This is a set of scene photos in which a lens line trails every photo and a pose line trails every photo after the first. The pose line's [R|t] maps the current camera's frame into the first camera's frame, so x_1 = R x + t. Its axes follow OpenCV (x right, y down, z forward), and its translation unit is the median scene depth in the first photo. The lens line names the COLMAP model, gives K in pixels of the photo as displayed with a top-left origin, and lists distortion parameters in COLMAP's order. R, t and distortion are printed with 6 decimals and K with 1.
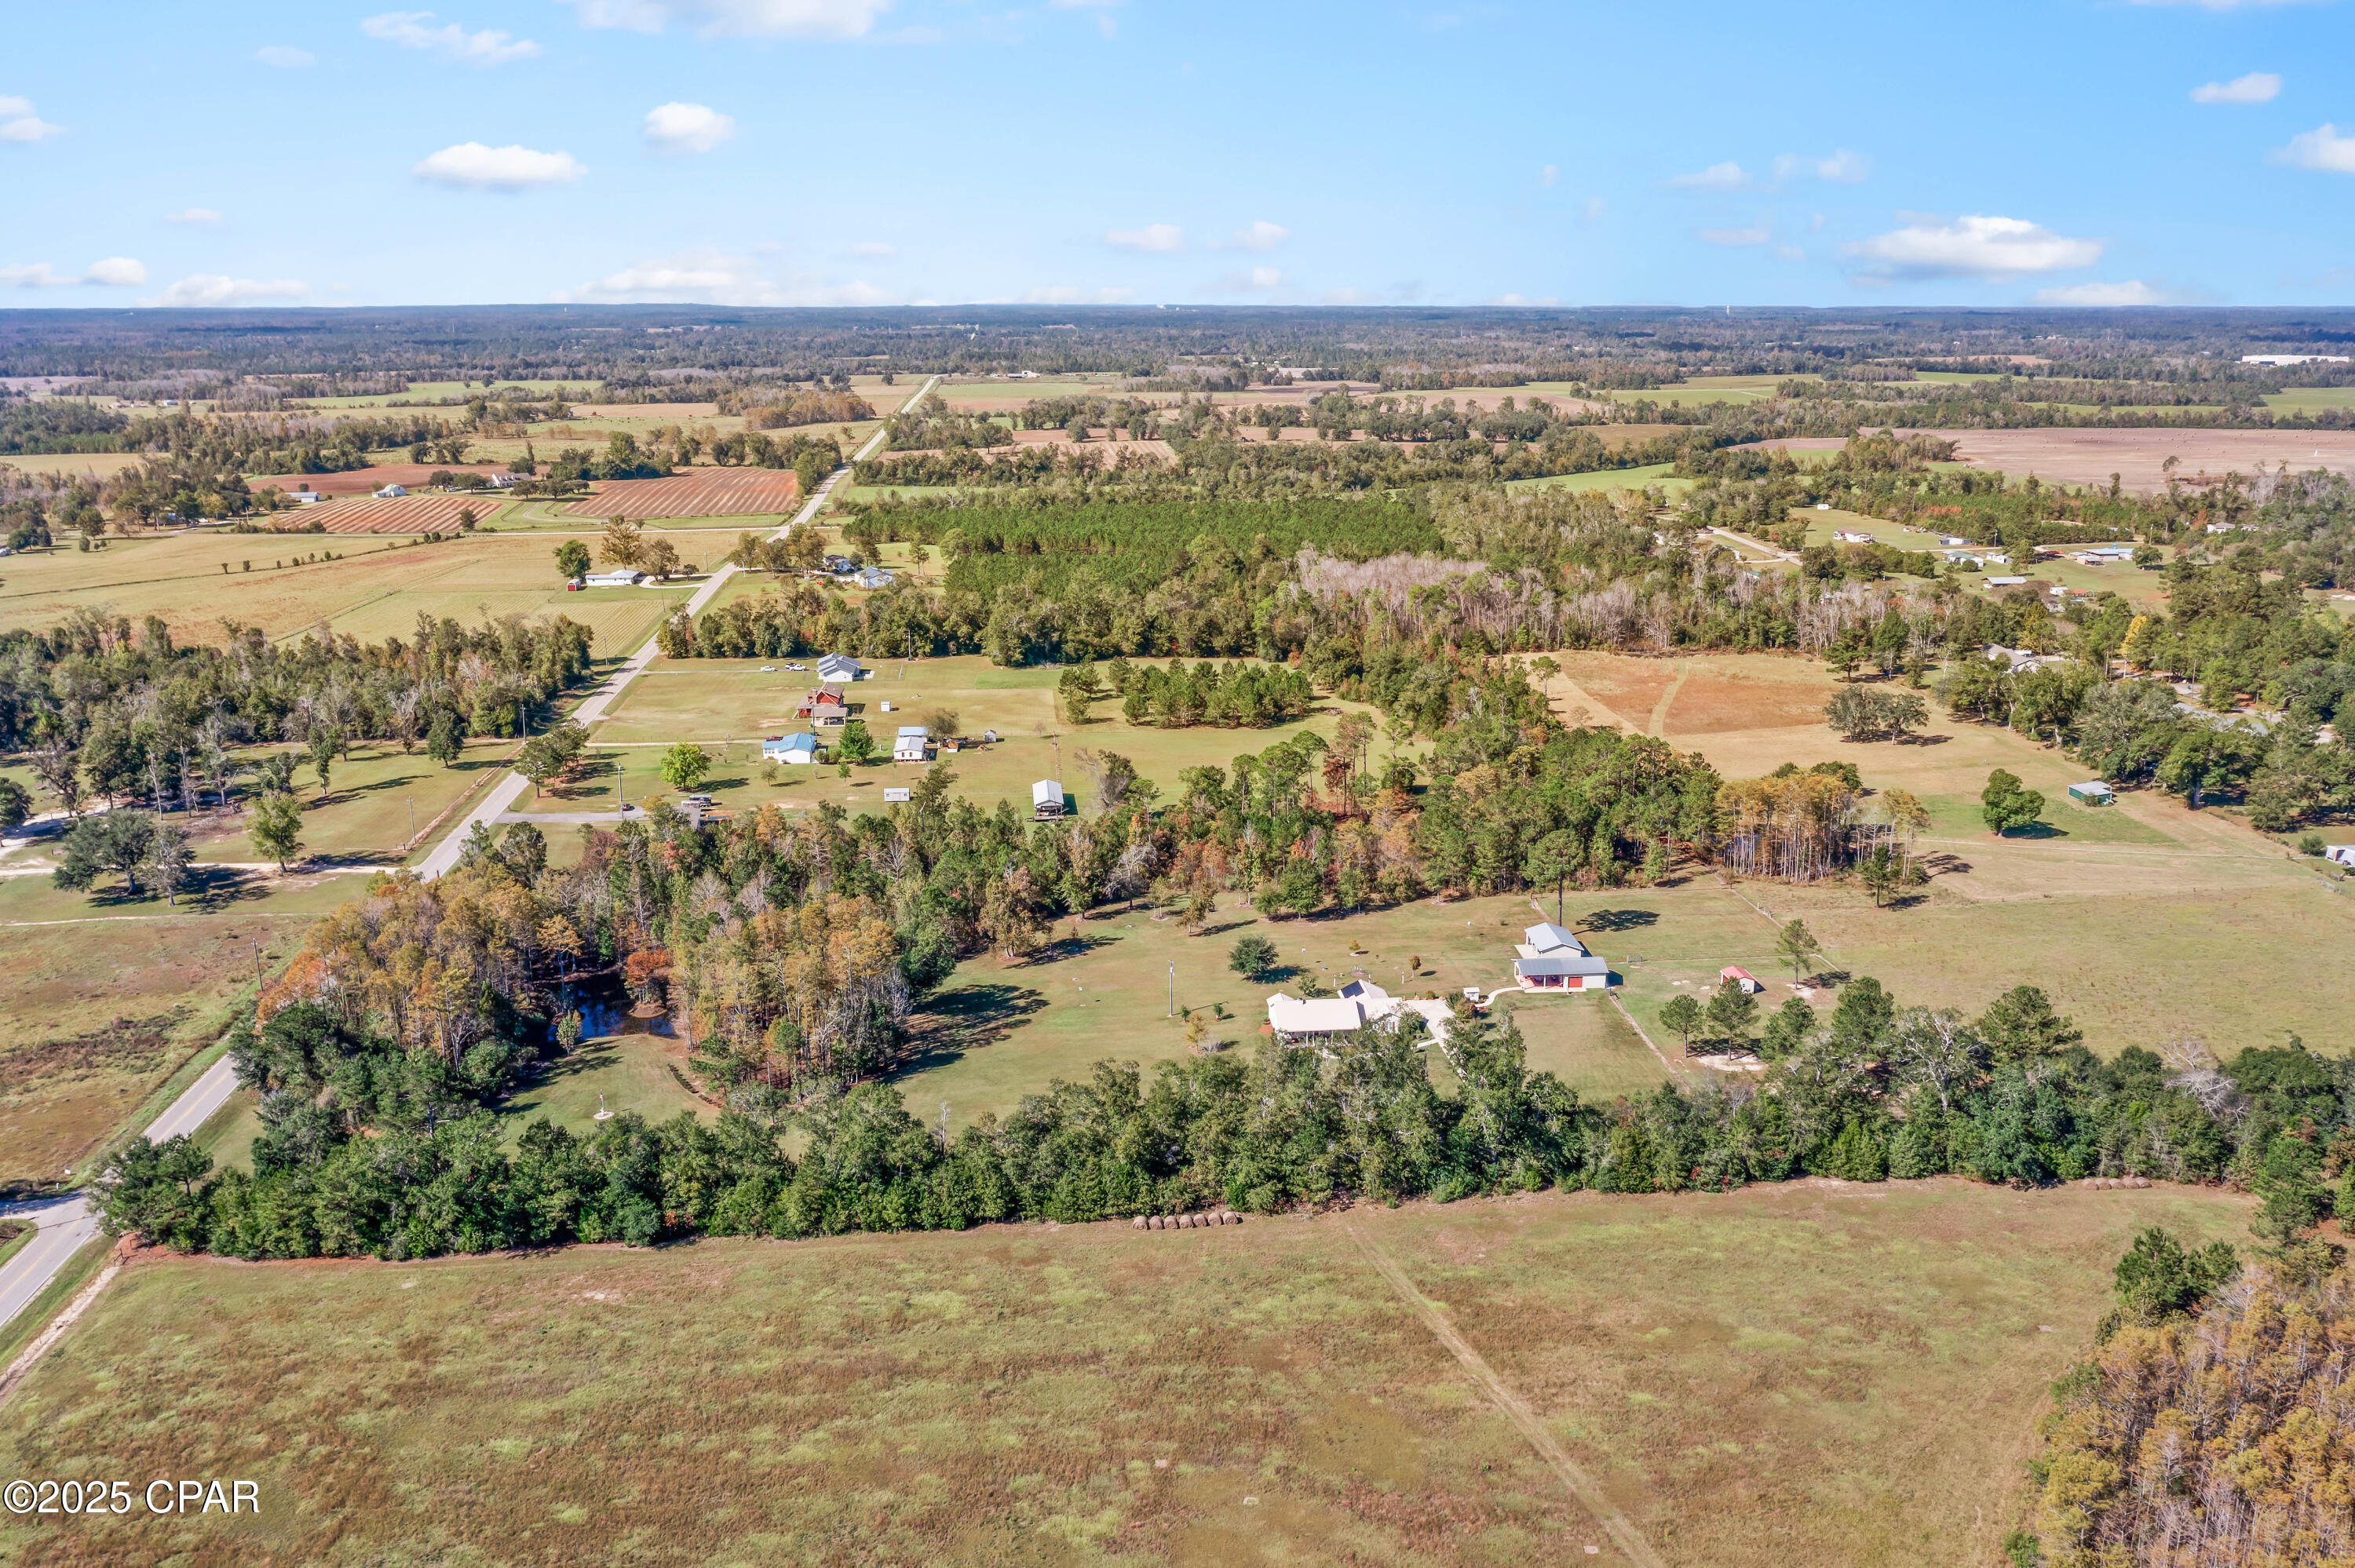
lens RADIAL K [[1879.2, 0, 1175.0], [0, 1879.2, 781.2], [0, 0, 1]] dist [-0.020389, 0.015578]
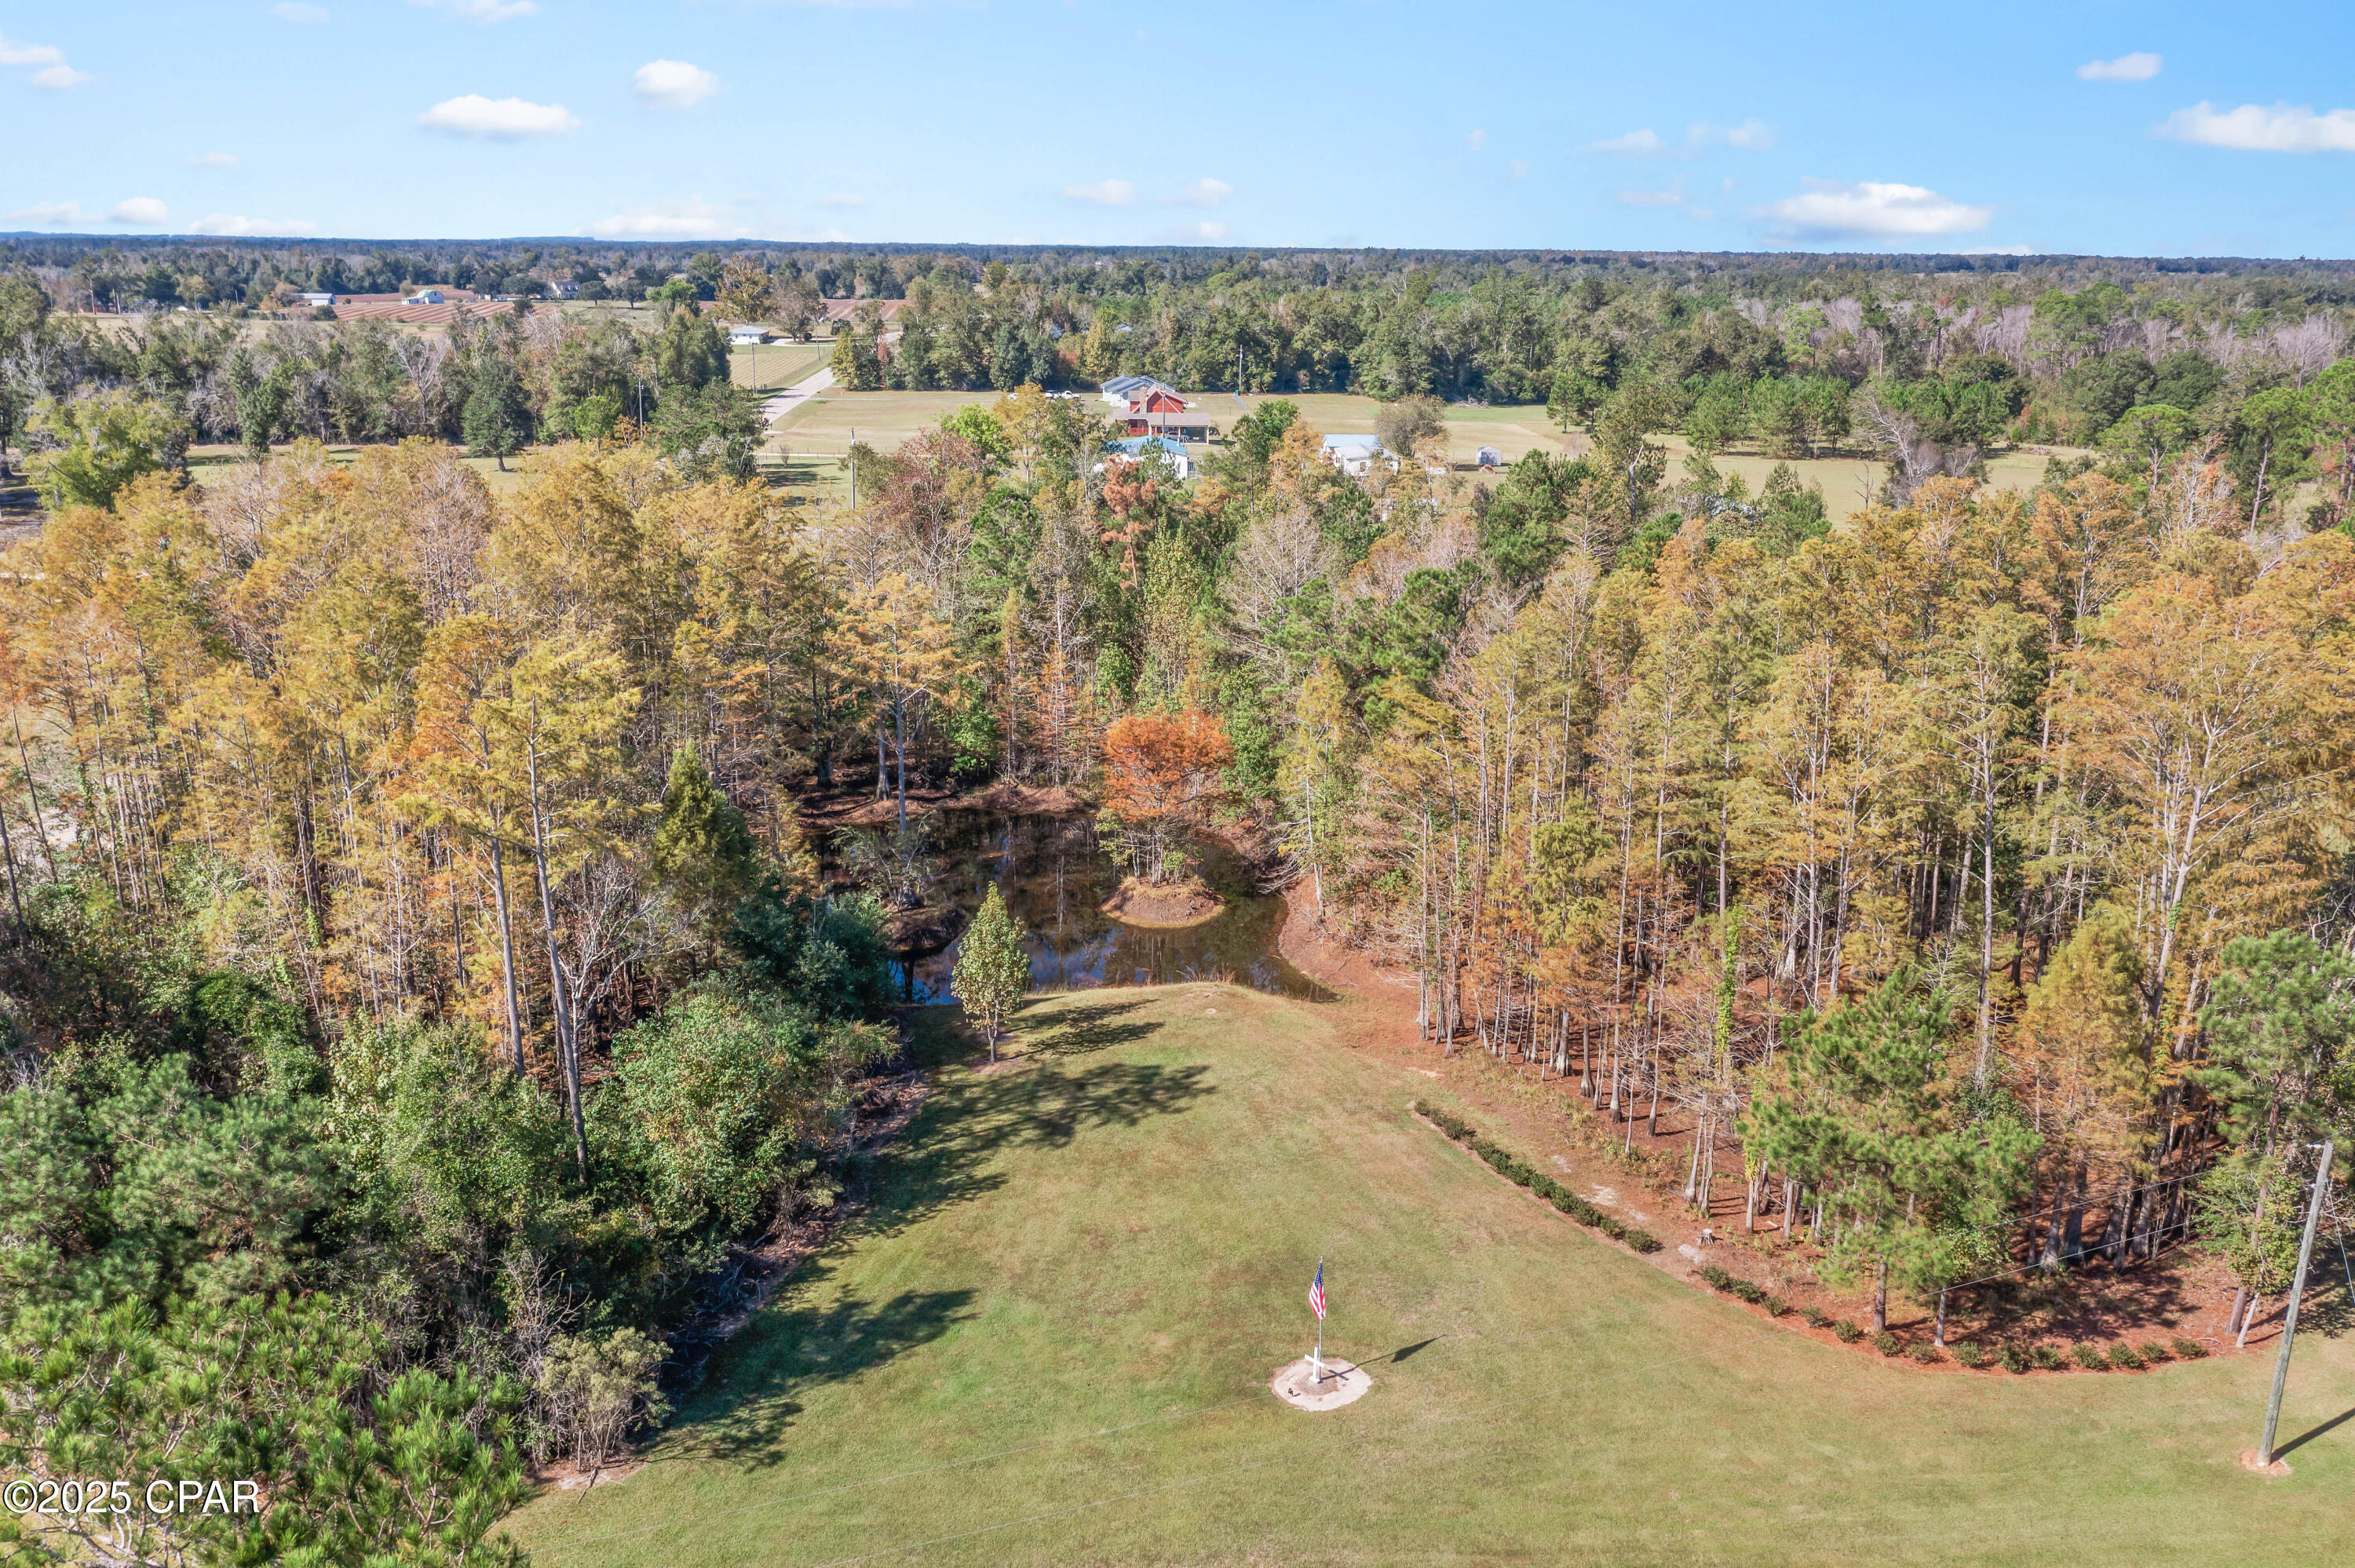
lens RADIAL K [[1879.2, 0, 1179.9], [0, 1879.2, 786.6], [0, 0, 1]] dist [-0.020389, 0.015578]
pose [[0.999675, 0.020196, -0.015559, -0.291266], [-0.019850, 0.999558, 0.022126, 0.101784], [0.015999, -0.021810, 0.999634, 0.736266]]
